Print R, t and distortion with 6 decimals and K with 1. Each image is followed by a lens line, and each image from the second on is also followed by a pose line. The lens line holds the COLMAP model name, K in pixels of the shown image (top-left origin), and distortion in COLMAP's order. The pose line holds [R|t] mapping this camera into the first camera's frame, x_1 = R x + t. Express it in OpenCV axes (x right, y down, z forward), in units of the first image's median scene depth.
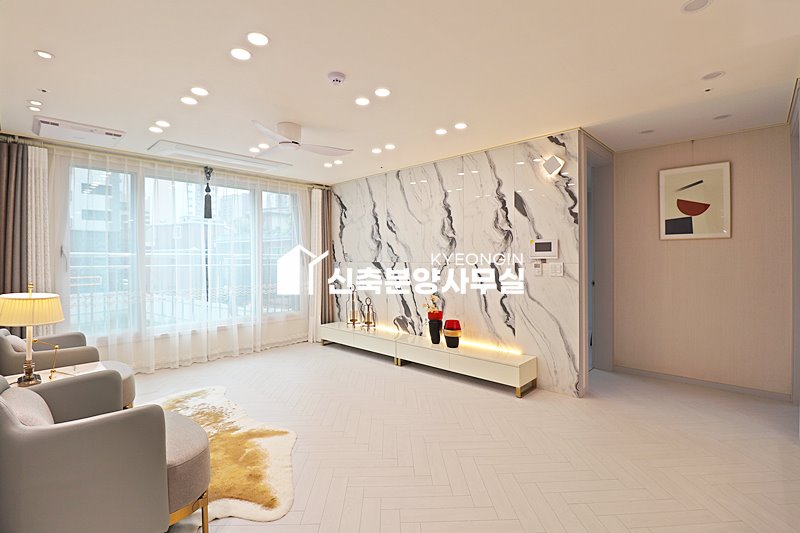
lens RADIAL K [[371.2, 0, 401.3], [0, 371.2, 259.4], [0, 0, 1]] dist [-0.002434, -0.011045]
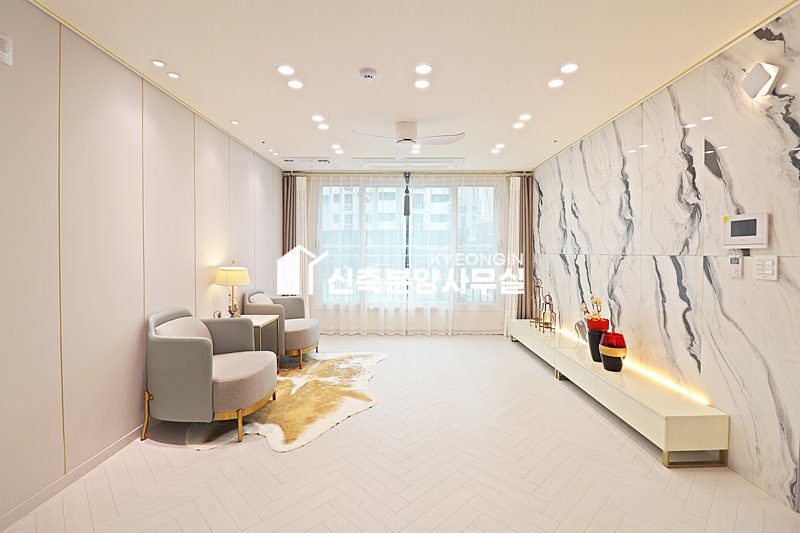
lens RADIAL K [[371.2, 0, 402.2], [0, 371.2, 259.8], [0, 0, 1]] dist [-0.002434, -0.011045]
pose [[0.680683, 0.022164, -0.732243, 0.385728], [-0.010044, 0.999731, 0.020923, 0.007661], [0.732509, -0.006888, 0.680722, 0.200674]]
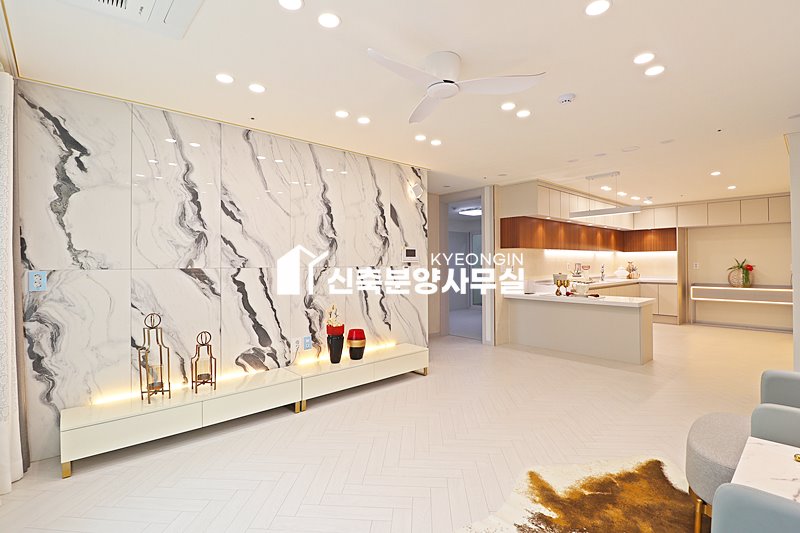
lens RADIAL K [[371.2, 0, 399.3], [0, 371.2, 264.4], [0, 0, 1]] dist [-0.002434, -0.011045]
pose [[0.096364, 0.002098, 0.995344, -0.765213], [0.009358, 0.999952, -0.003014, 0.006944], [-0.995302, 0.009605, 0.096340, 0.804334]]
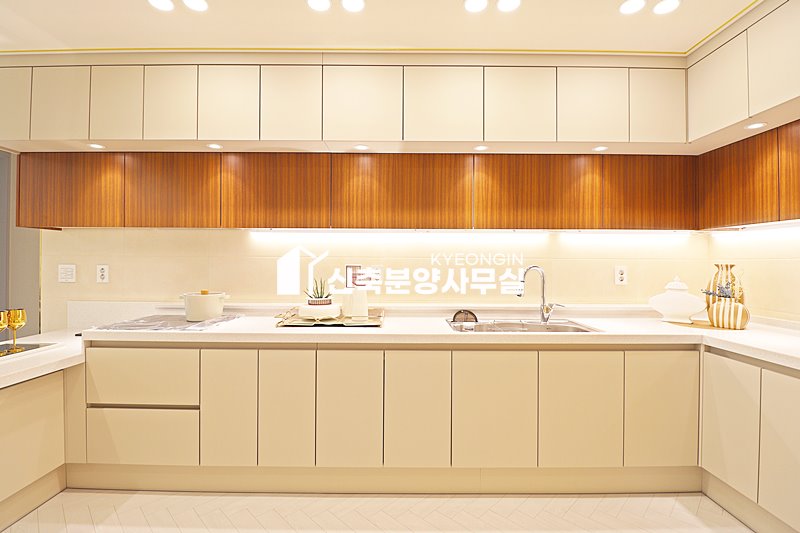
lens RADIAL K [[371.2, 0, 399.4], [0, 371.2, 259.7], [0, 0, 1]] dist [-0.002434, -0.011045]
pose [[0.732543, 0.010911, 0.680634, 0.646241], [-0.008456, 0.999940, -0.006928, -0.001562], [-0.680669, -0.000681, 0.732591, -0.293248]]
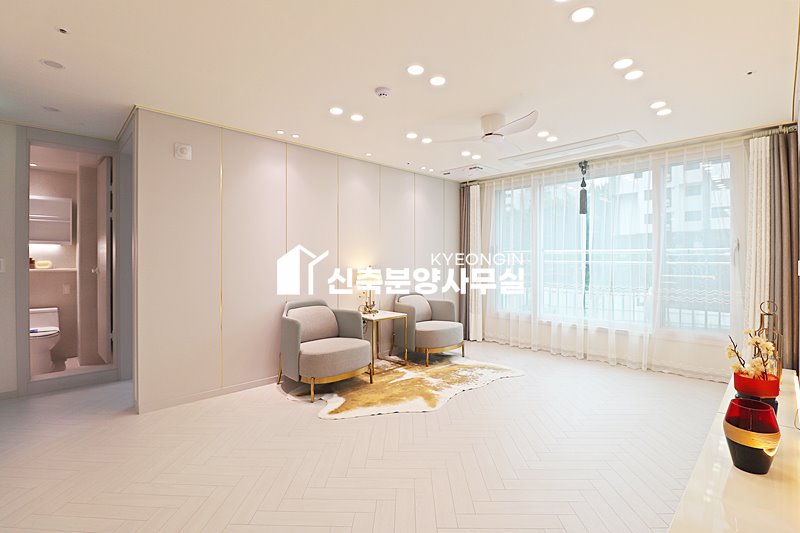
lens RADIAL K [[371.2, 0, 398.3], [0, 371.2, 263.0], [0, 0, 1]] dist [-0.002434, -0.011045]
pose [[-0.053824, 0.015616, -0.998428, 0.548164], [-0.003493, 0.999869, 0.015827, 0.006710], [0.998544, 0.004339, -0.053762, 0.635103]]
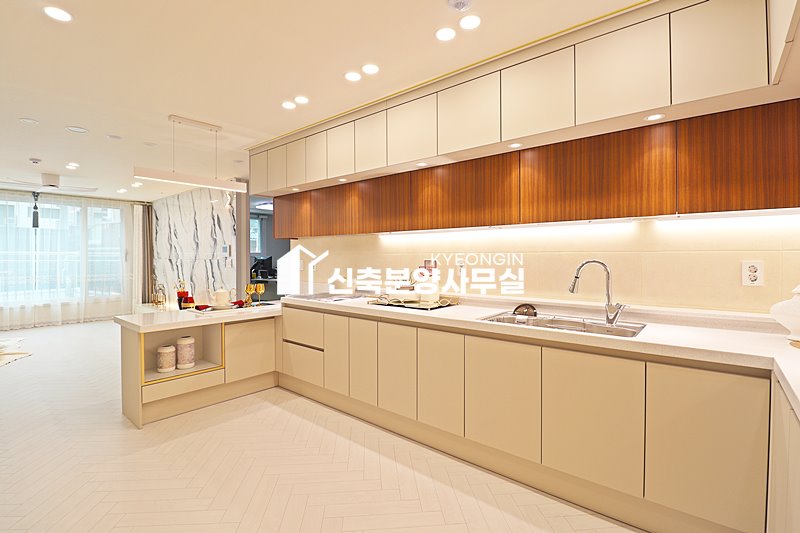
lens RADIAL K [[371.2, 0, 399.0], [0, 371.2, 259.4], [0, 0, 1]] dist [-0.002434, -0.011045]
pose [[0.998878, 0.004659, 0.047126, 0.922696], [-0.004800, 0.999984, 0.002876, 0.001136], [-0.047112, -0.003099, 0.998885, -0.545321]]
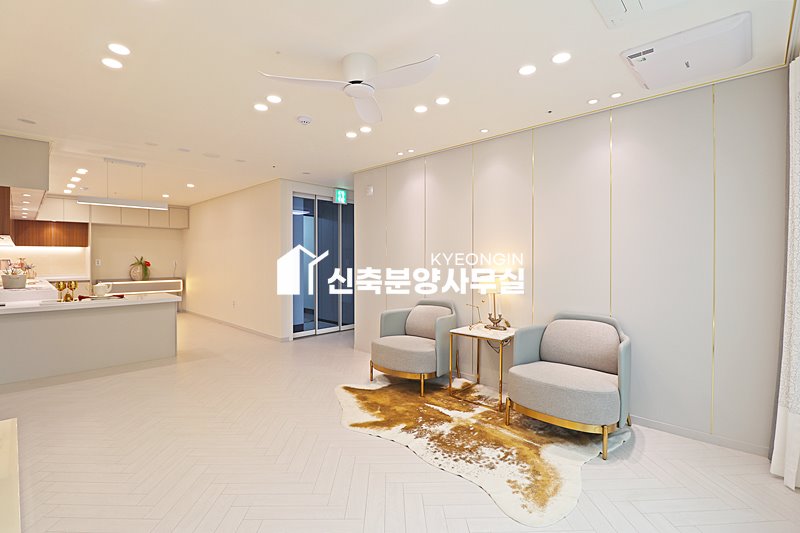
lens RADIAL K [[371.2, 0, 397.6], [0, 371.2, 260.6], [0, 0, 1]] dist [-0.002434, -0.011045]
pose [[-0.999906, 0.005937, 0.012348, -0.299979], [0.006055, 0.999937, 0.009493, 0.003675], [-0.012291, 0.009567, -0.999879, 1.342190]]
